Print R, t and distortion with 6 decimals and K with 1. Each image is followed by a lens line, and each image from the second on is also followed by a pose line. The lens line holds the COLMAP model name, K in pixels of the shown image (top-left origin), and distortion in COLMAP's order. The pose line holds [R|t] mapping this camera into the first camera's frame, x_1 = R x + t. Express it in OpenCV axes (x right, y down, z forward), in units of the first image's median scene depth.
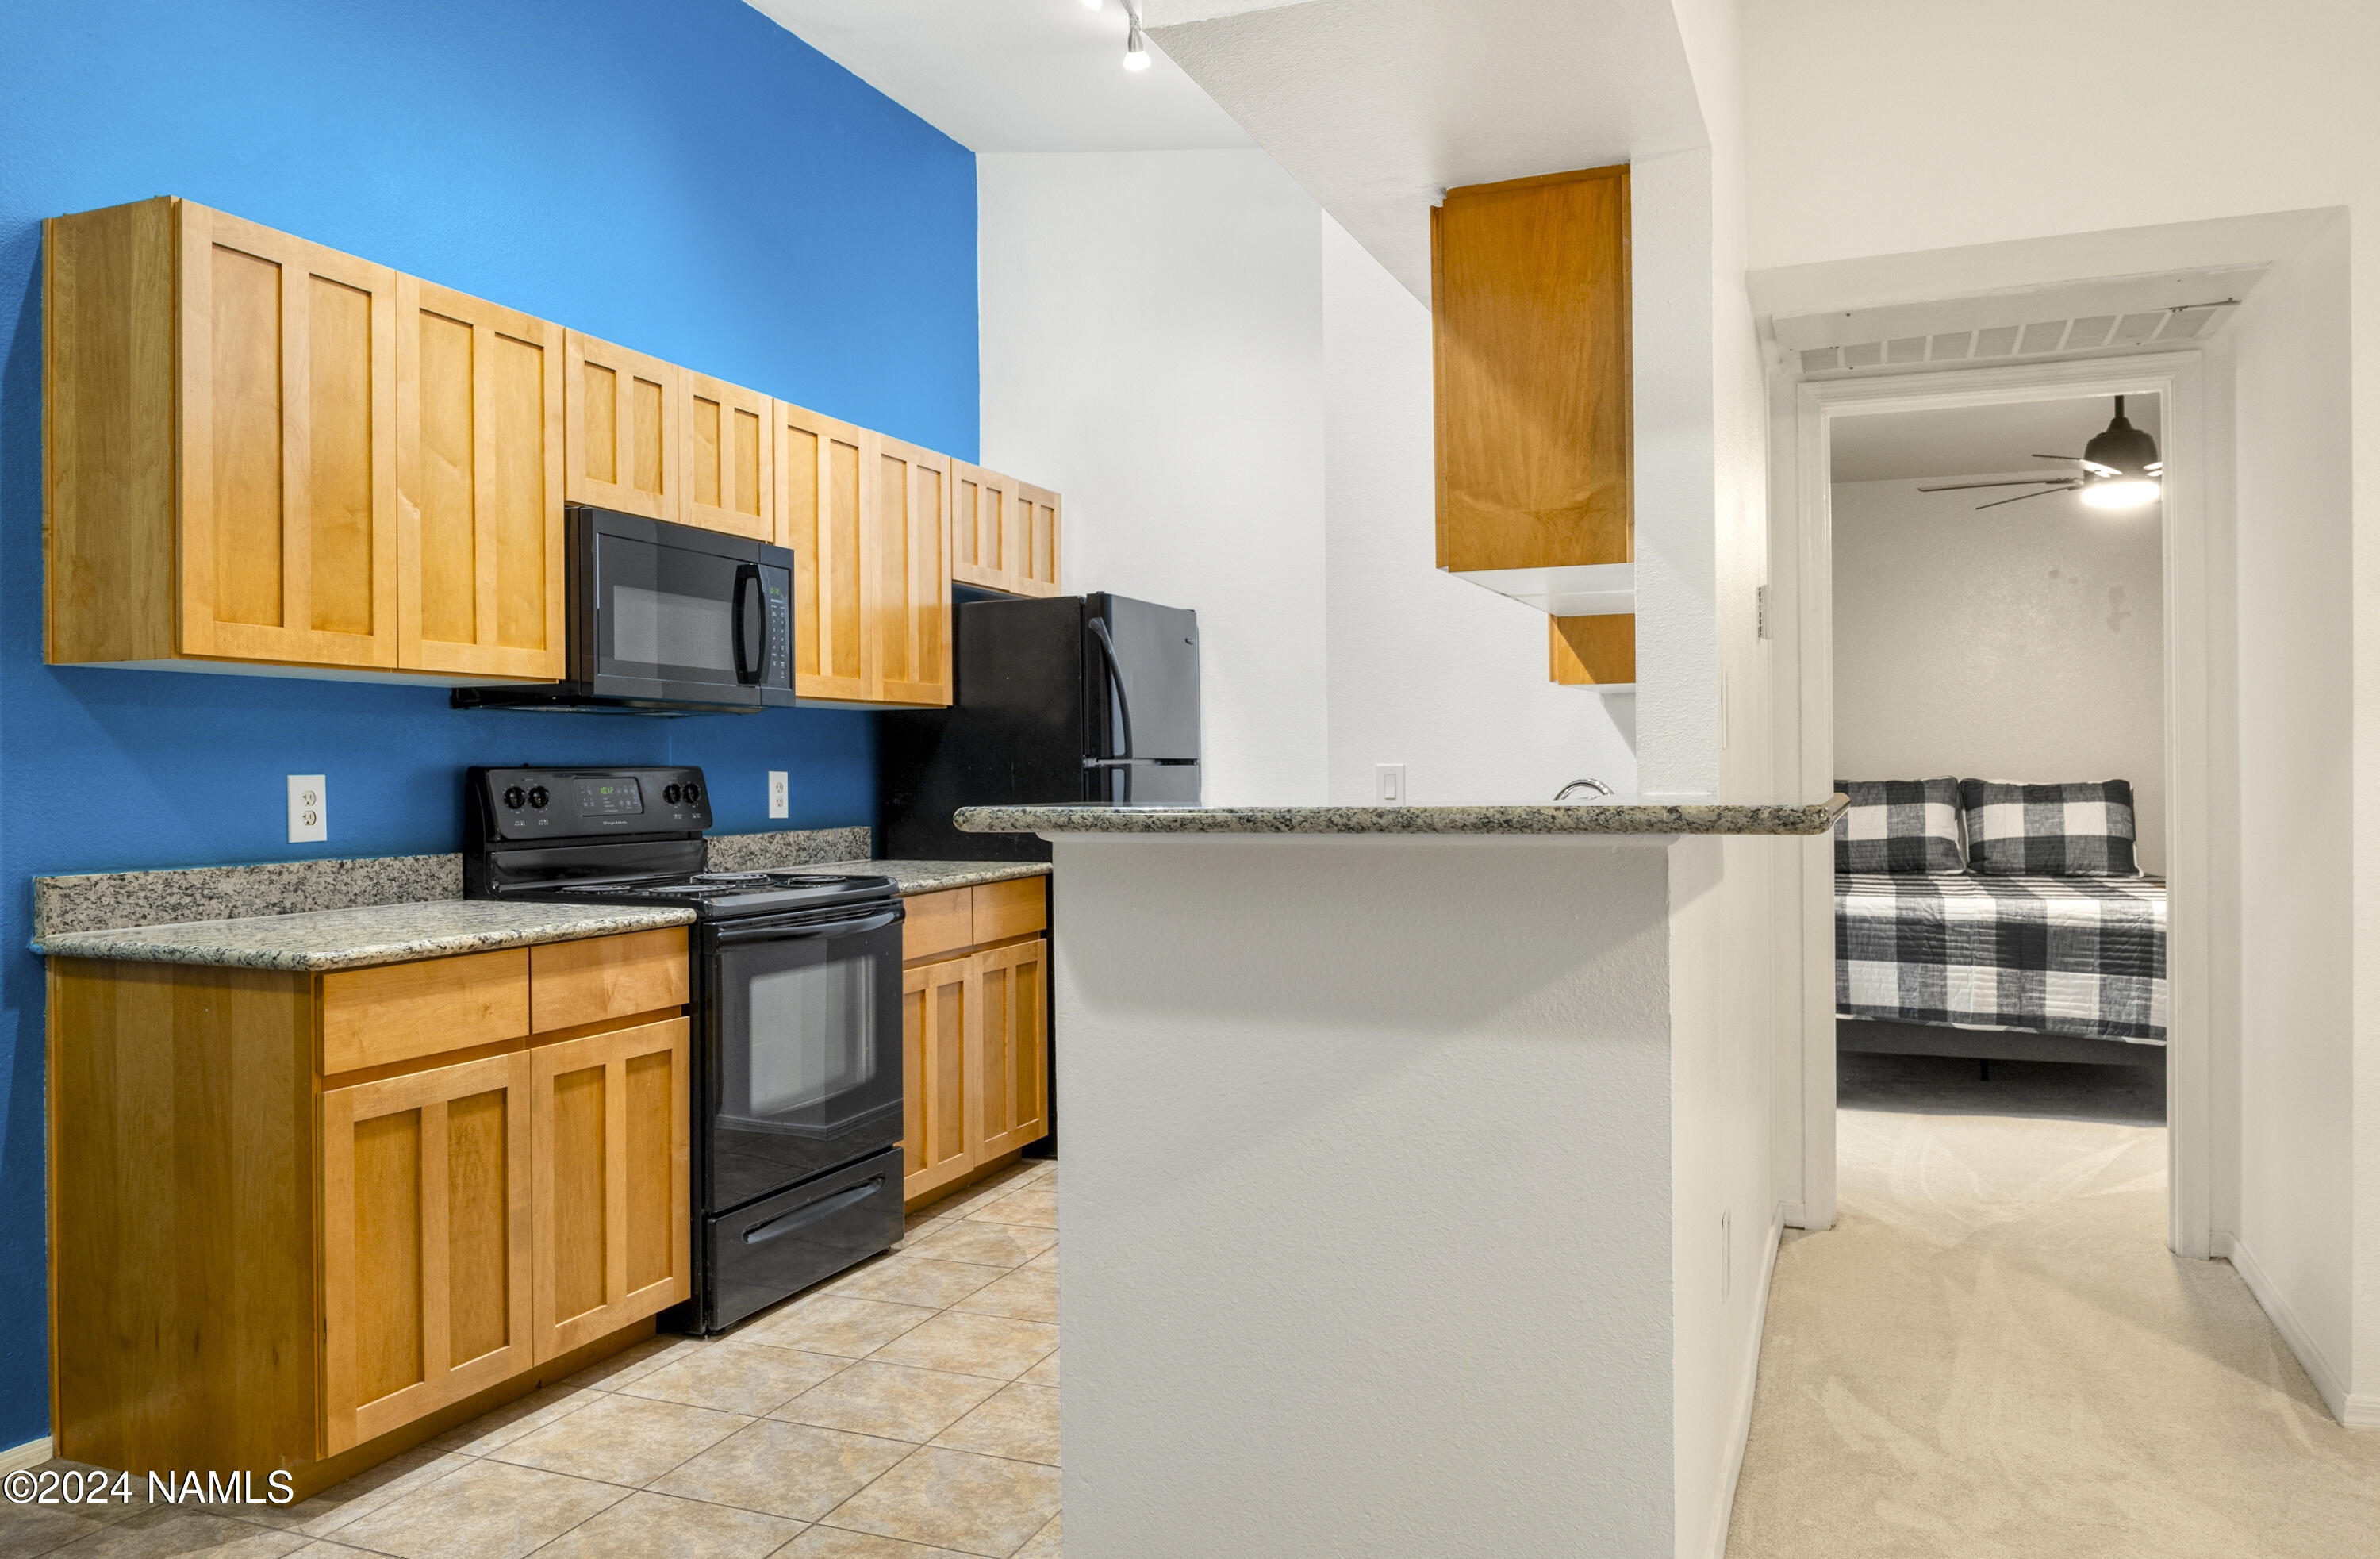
lens RADIAL K [[1743.4, 0, 1190.0], [0, 1743.4, 779.5], [0, 0, 1]] dist [0.002397, -0.042815]
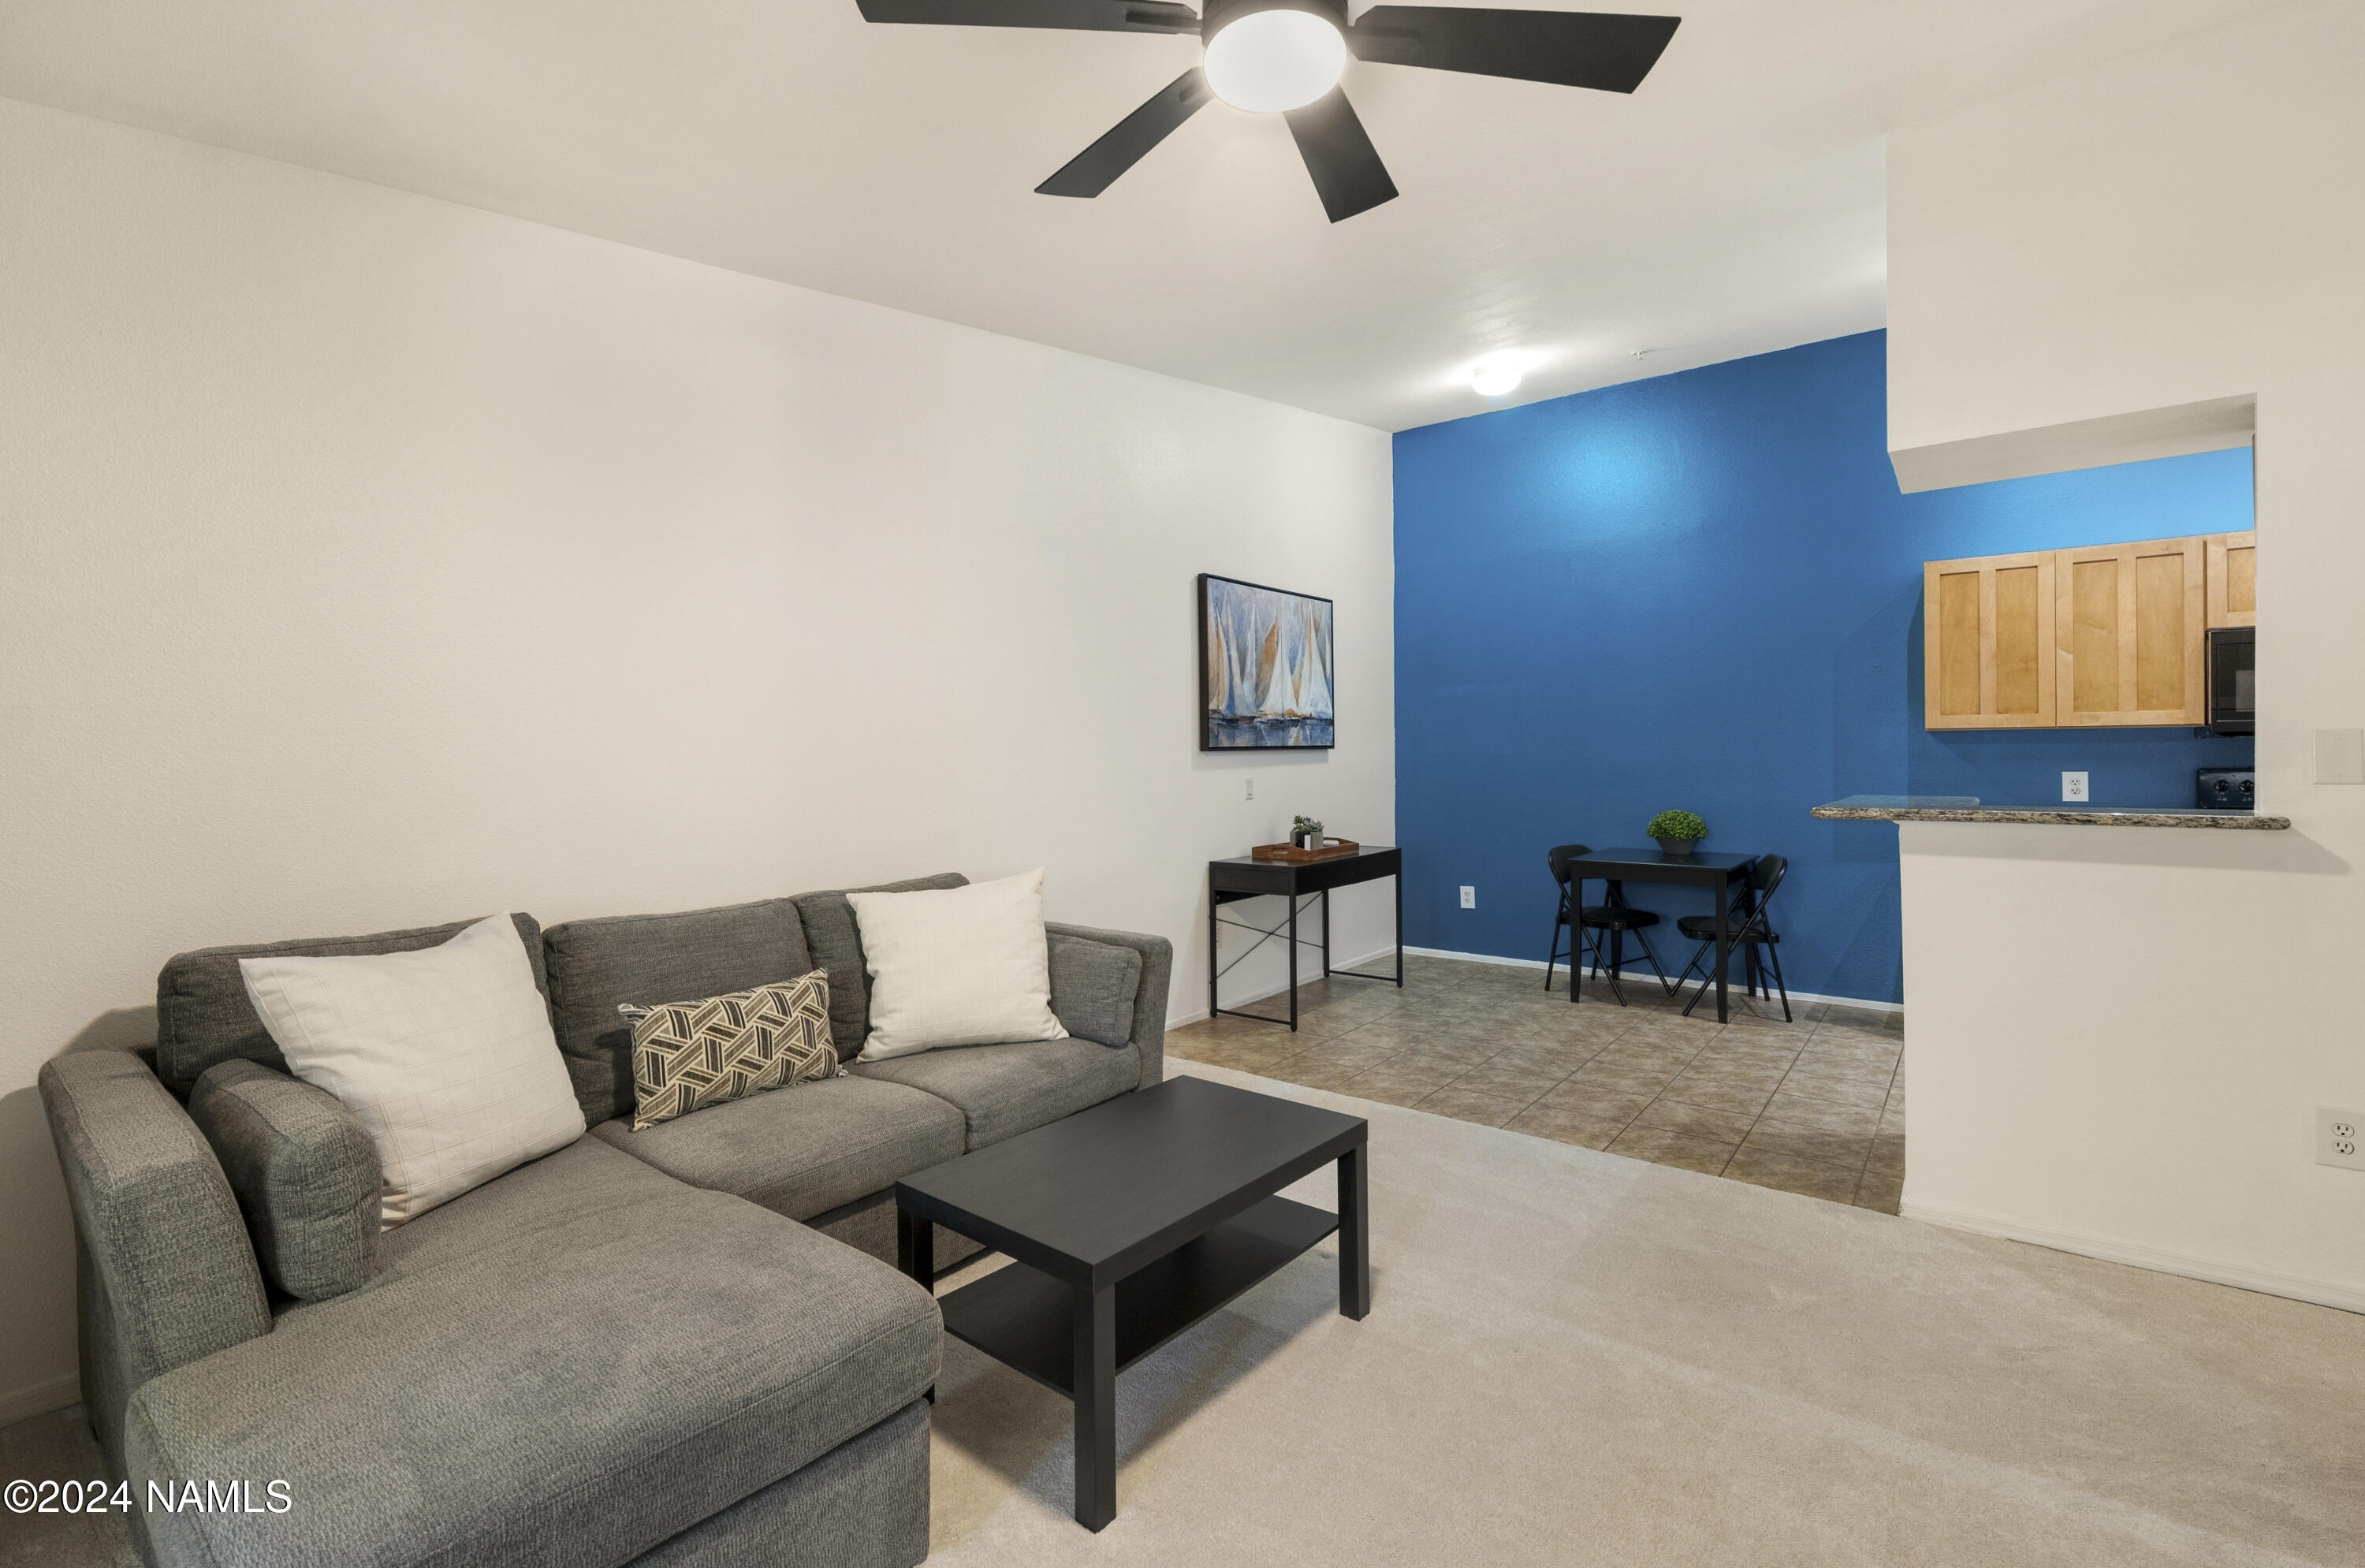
lens RADIAL K [[1072.6, 0, 1176.1], [0, 1072.6, 764.1], [0, 0, 1]] dist [0.000671, 0.000143]
pose [[-0.284585, 0.020654, -0.958428, 1.241026], [0.006550, 0.999786, 0.019601, -0.051014], [0.958629, -0.000699, -0.284659, 0.306967]]
